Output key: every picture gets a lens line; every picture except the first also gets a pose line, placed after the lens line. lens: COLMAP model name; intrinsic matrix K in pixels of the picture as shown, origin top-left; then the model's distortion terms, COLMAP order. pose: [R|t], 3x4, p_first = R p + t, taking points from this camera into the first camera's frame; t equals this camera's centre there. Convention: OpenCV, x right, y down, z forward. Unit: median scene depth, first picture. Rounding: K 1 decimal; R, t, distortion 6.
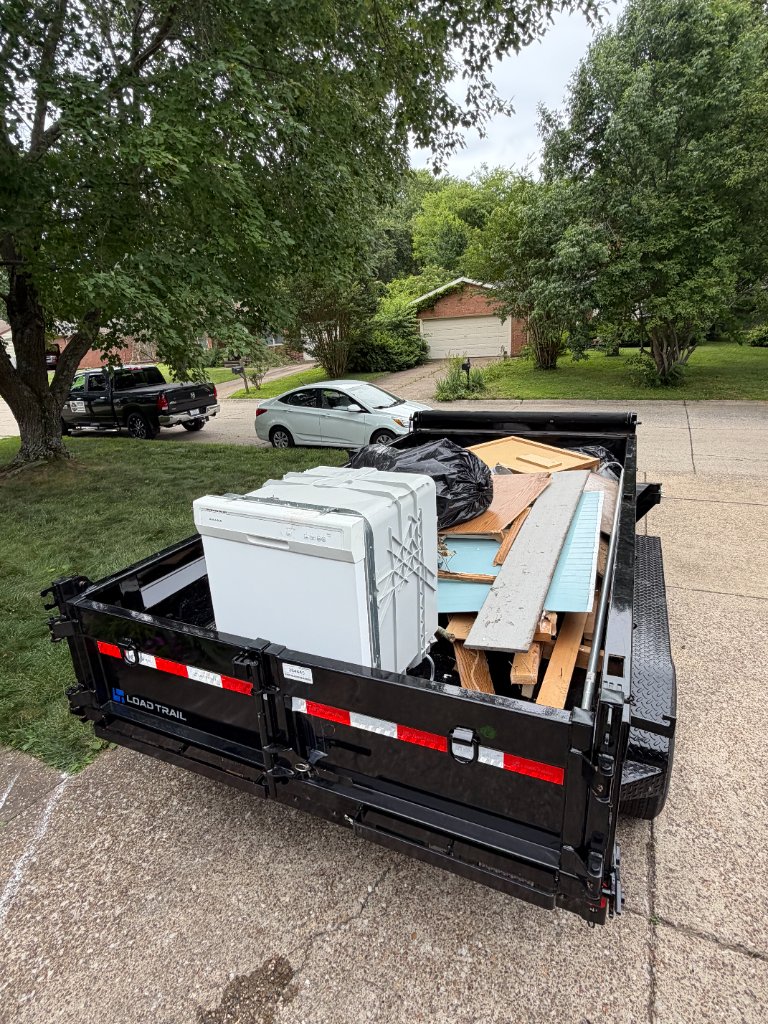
lens RADIAL K [[528.2, 0, 388.3], [0, 528.2, 506.8], [0, 0, 1]] dist [0.025676, 0.000748]
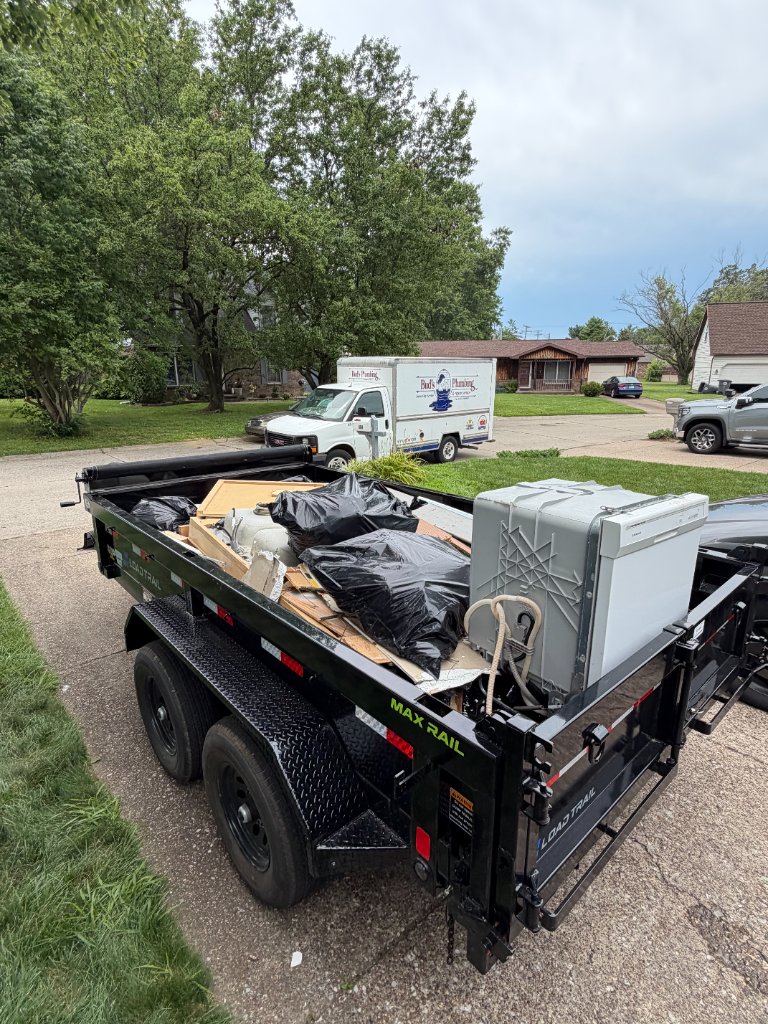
lens RADIAL K [[528.2, 0, 382.3], [0, 528.2, 509.0], [0, 0, 1]] dist [0.025676, 0.000748]
pose [[0.409417, -0.187713, 0.892828, -1.076055], [0.268364, 0.960090, 0.078793, -0.173842], [-0.871985, 0.207344, 0.443453, 0.738684]]
